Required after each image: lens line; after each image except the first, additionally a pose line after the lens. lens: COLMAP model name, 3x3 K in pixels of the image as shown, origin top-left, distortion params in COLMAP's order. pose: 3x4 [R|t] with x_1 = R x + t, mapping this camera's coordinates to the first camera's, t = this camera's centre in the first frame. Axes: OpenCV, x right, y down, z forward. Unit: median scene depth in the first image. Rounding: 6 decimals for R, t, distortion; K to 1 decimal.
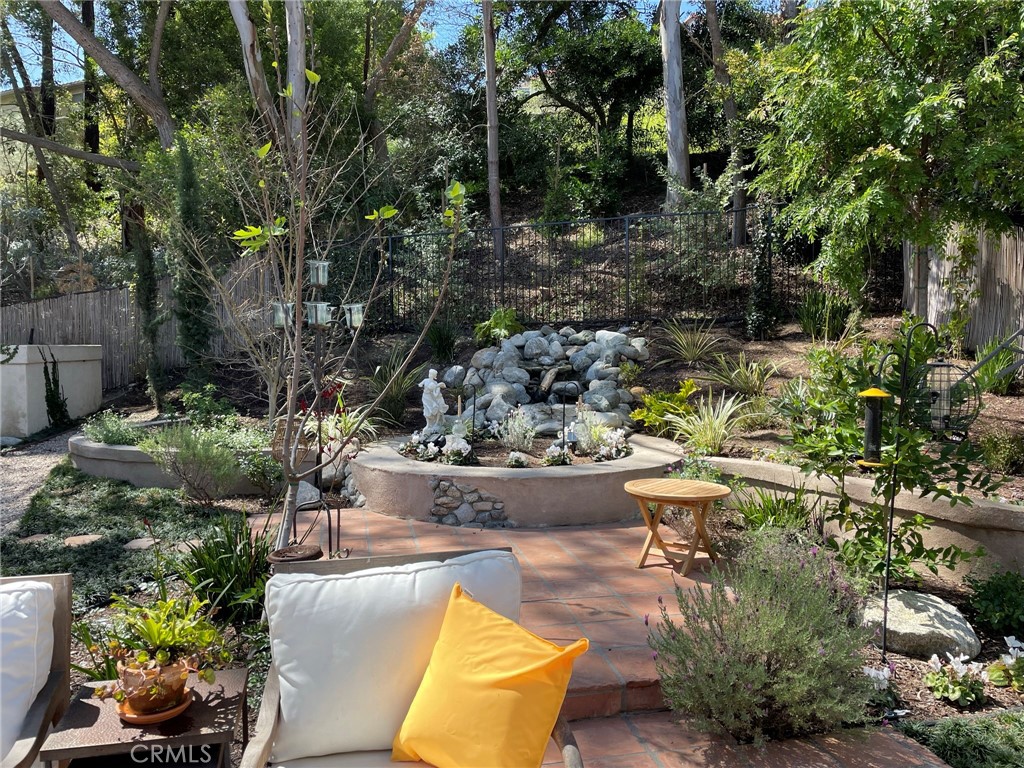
lens RADIAL K [[770.7, 0, 516.9], [0, 770.7, 384.8], [0, 0, 1]] dist [0.060882, -0.070033]
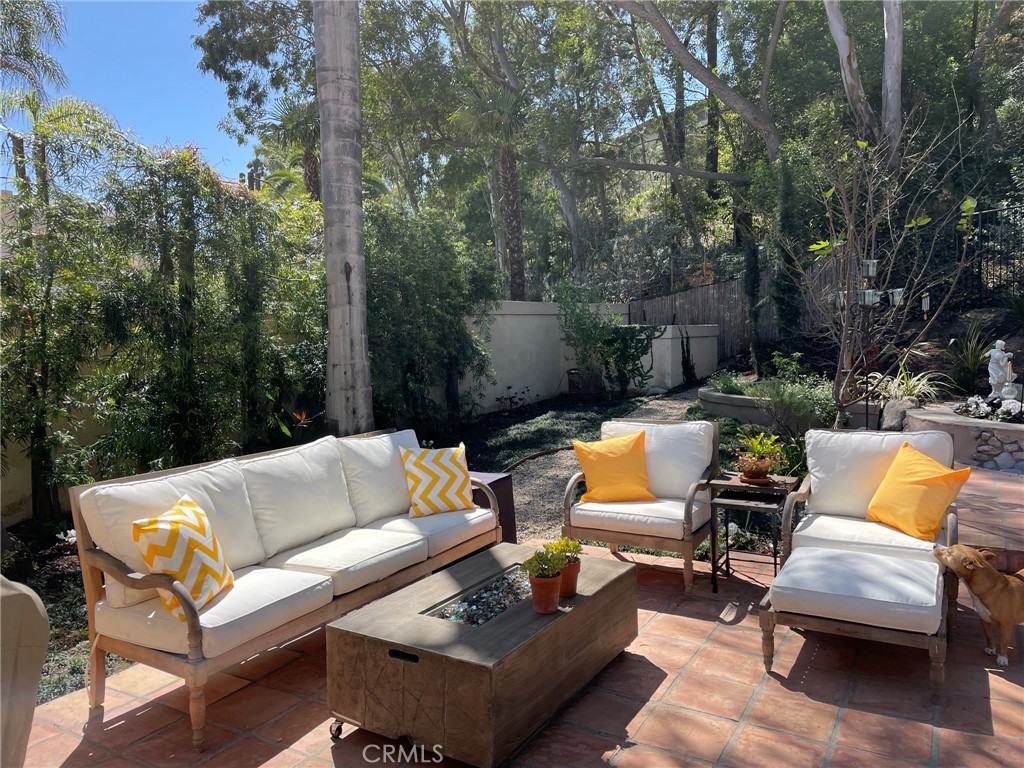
lens RADIAL K [[770.7, 0, 504.2], [0, 770.7, 382.3], [0, 0, 1]] dist [0.060882, -0.070033]
pose [[0.732627, 0.033548, -0.679803, 0.105191], [-0.017861, 0.999388, 0.030071, 0.015064], [0.680396, -0.009889, 0.732778, -0.228508]]
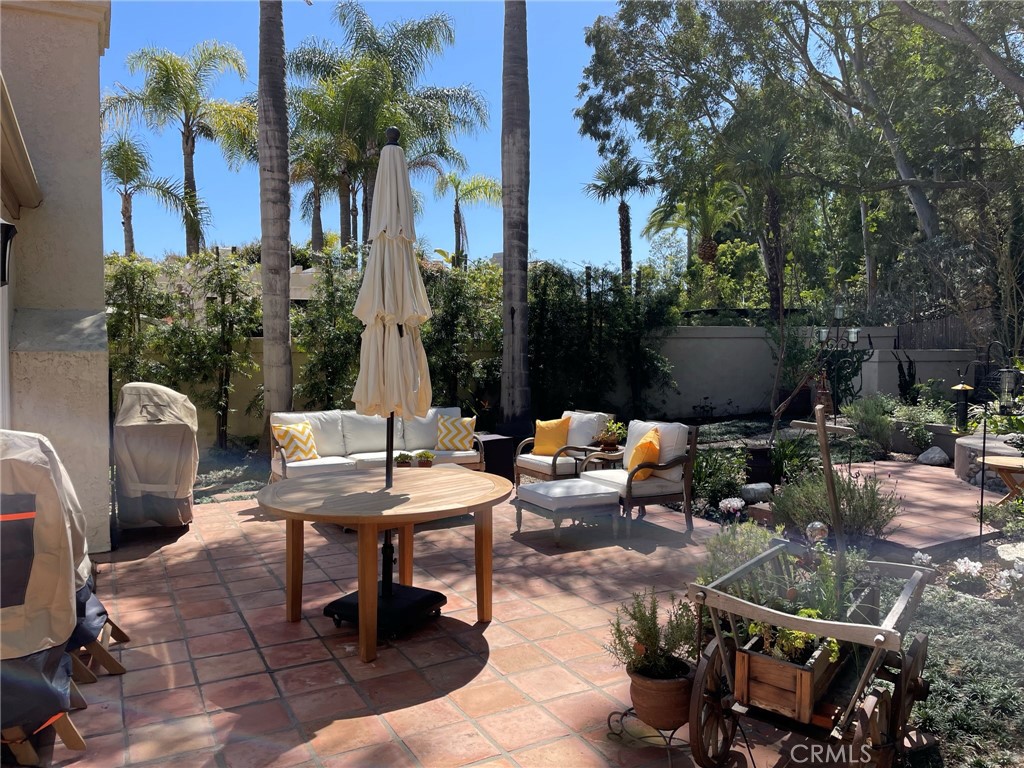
lens RADIAL K [[770.7, 0, 516.3], [0, 770.7, 382.0], [0, 0, 1]] dist [0.060882, -0.070033]
pose [[0.268350, 0.047925, -0.962129, 0.595541], [-0.052864, 0.997989, 0.034967, -0.003073], [0.961870, 0.041478, 0.270344, -0.091459]]
